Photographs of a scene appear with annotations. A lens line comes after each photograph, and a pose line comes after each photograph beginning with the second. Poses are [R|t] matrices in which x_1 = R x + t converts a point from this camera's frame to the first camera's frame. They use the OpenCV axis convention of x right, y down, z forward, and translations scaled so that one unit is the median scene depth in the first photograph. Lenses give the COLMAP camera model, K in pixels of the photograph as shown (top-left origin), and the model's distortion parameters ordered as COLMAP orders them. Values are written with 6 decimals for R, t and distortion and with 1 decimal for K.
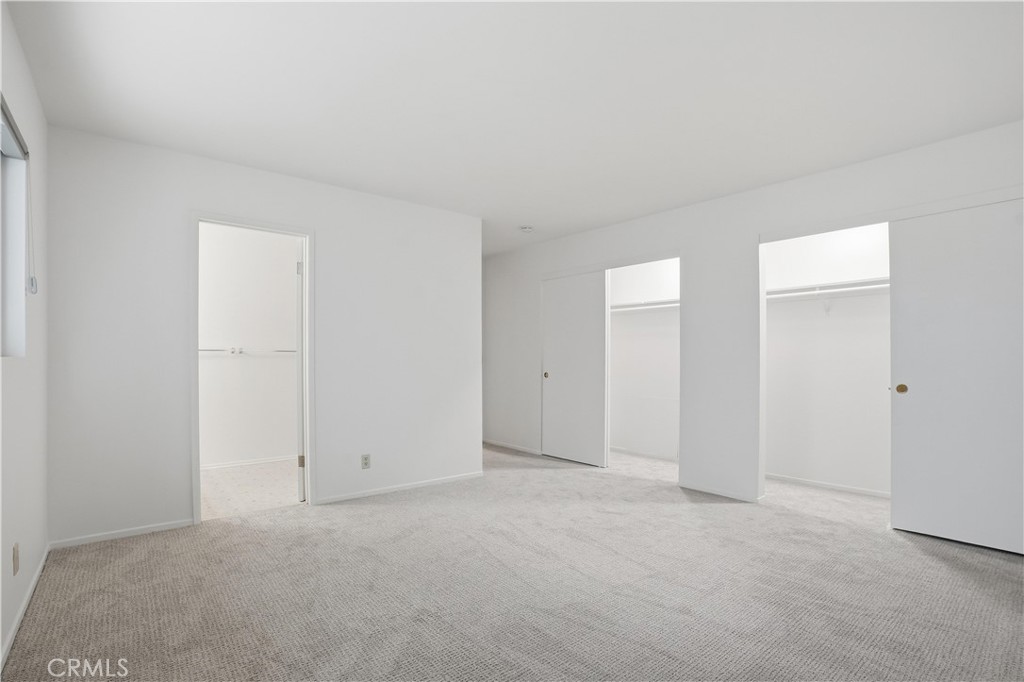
lens RADIAL K [[504.4, 0, 511.6], [0, 504.4, 358.3], [0, 0, 1]] dist [-0.084725, 0.034853]
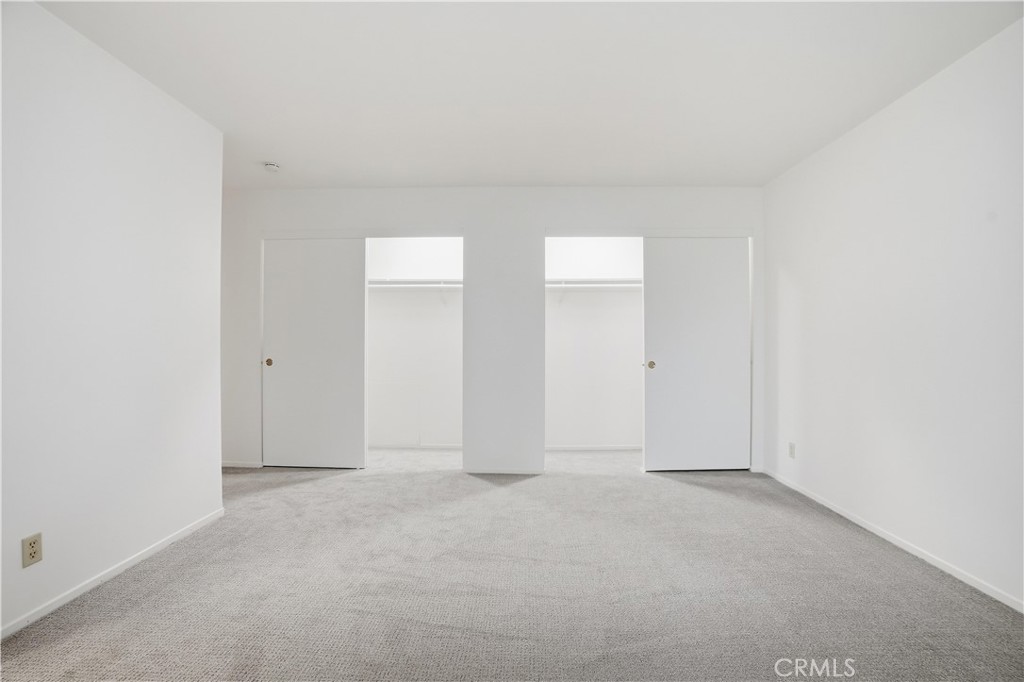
lens RADIAL K [[473.2, 0, 511.1], [0, 473.2, 343.8], [0, 0, 1]] dist [-0.072793, 0.026689]
pose [[0.644739, 0.000206, 0.764402, -0.305120], [-0.002028, 0.999997, 0.001440, 0.003749], [-0.764400, -0.002479, 0.644738, 0.337486]]
